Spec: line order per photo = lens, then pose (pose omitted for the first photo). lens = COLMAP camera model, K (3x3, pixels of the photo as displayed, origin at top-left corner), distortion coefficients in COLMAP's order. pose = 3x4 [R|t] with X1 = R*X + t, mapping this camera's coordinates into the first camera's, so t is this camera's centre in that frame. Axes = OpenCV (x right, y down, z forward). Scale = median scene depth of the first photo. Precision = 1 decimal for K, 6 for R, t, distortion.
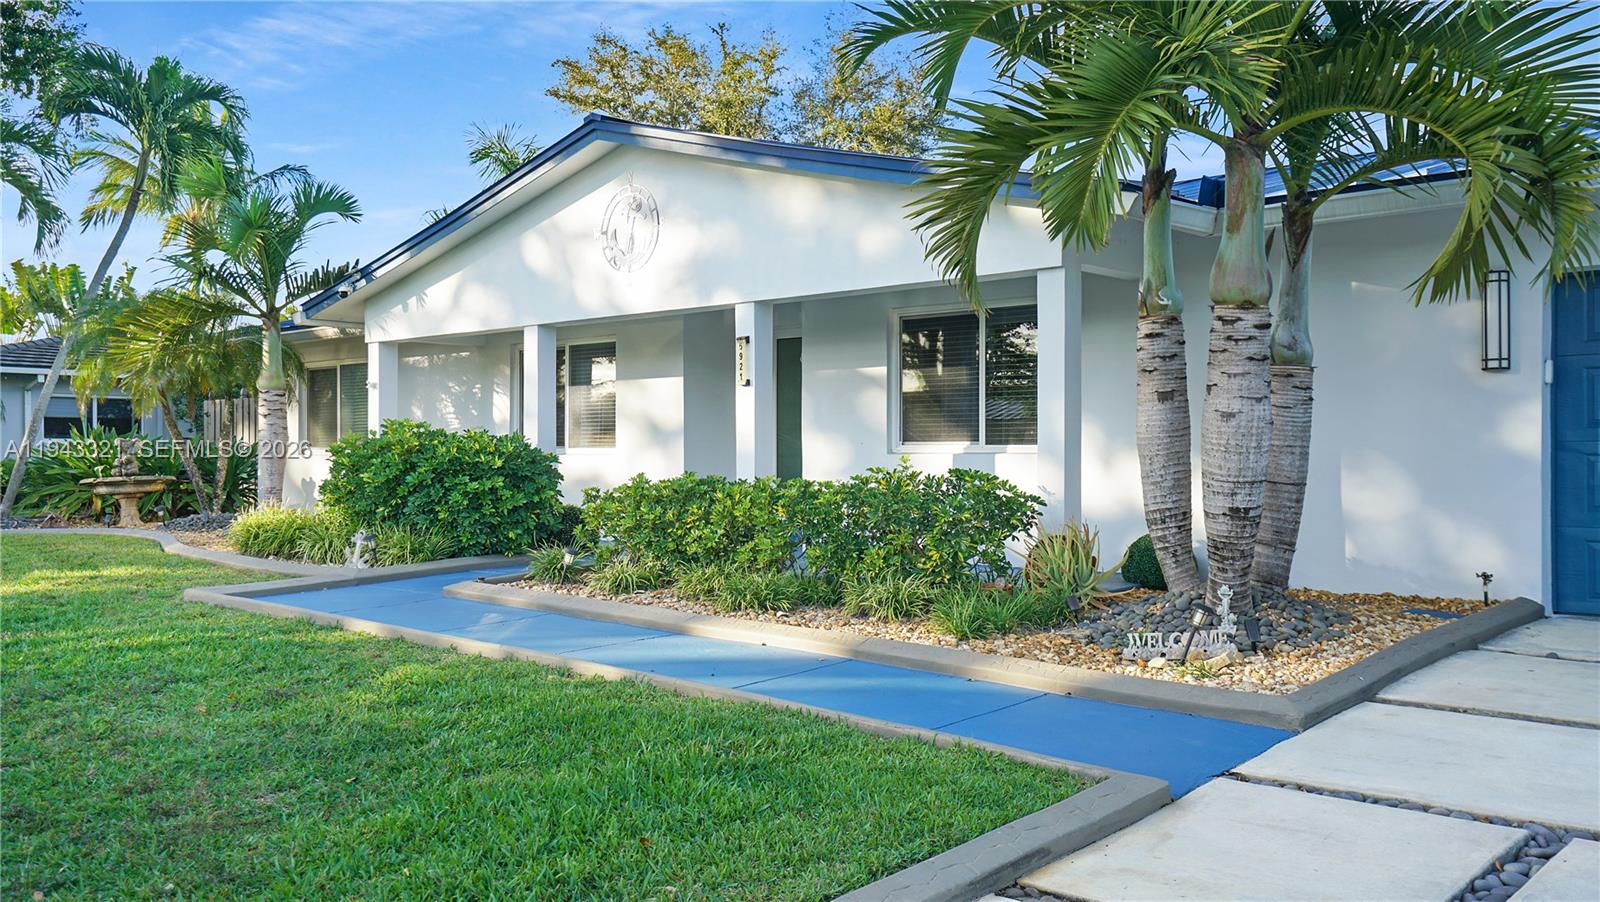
lens RADIAL K [[1339.1, 0, 785.1], [0, 1339.1, 444.9], [0, 0, 1]] dist [0.084033, 0.002338]
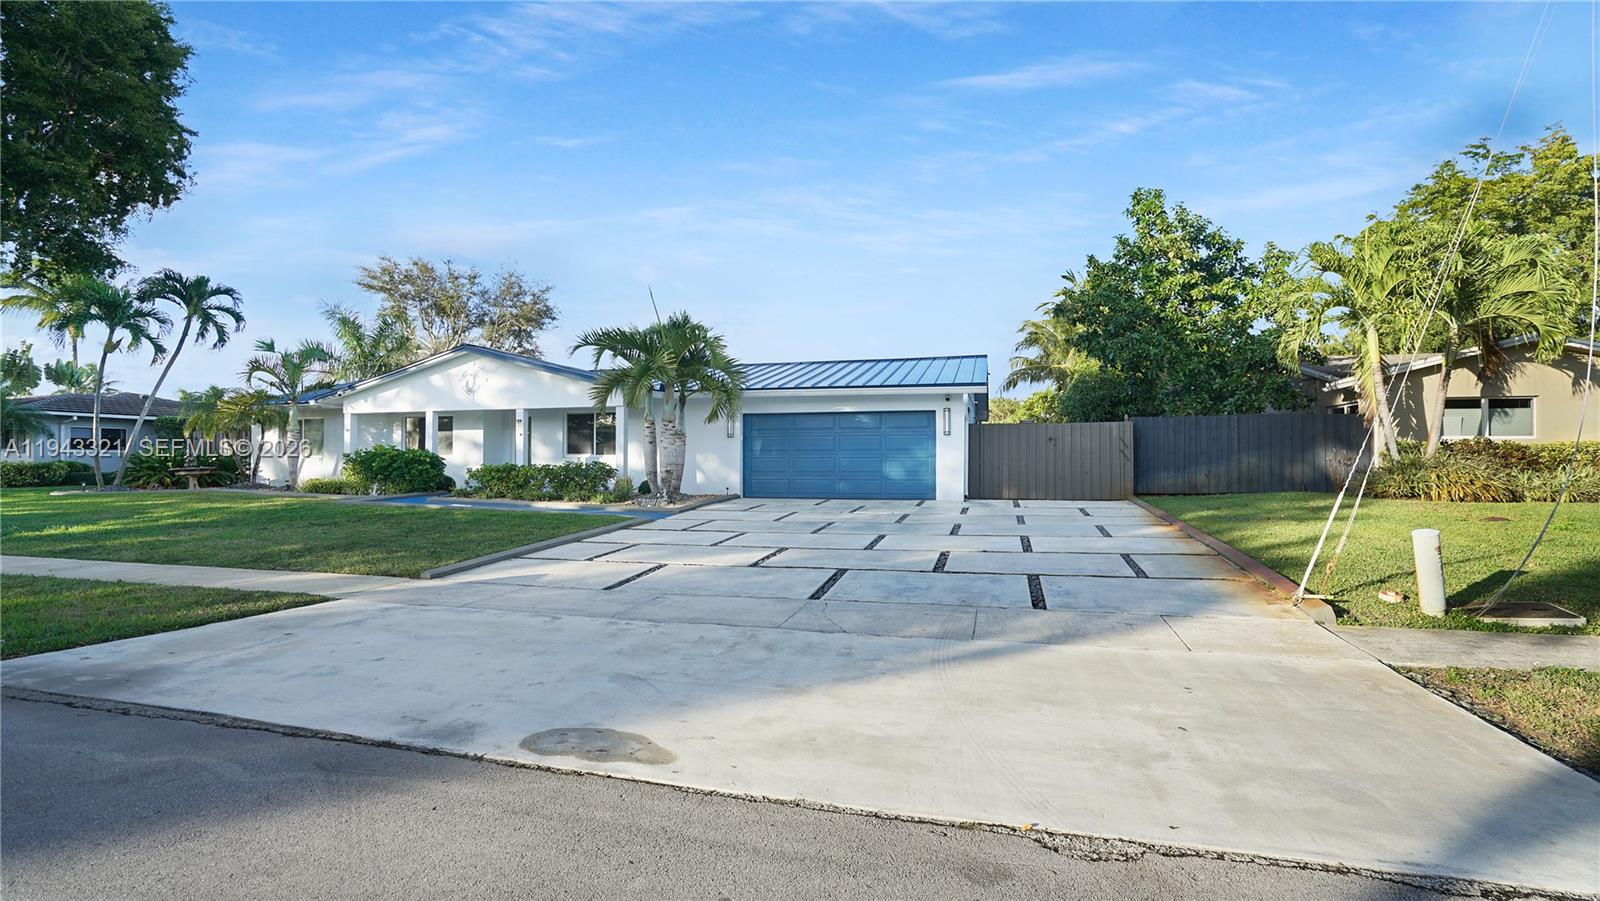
lens RADIAL K [[730.0, 0, 793.9], [0, 730.0, 444.3], [0, 0, 1]] dist [-0.032846, 0.003939]
pose [[0.889478, 0.013073, 0.456791, -0.234985], [-0.004698, 0.999800, -0.019464, 0.006822], [-0.456954, 0.015167, 0.889361, -0.796820]]
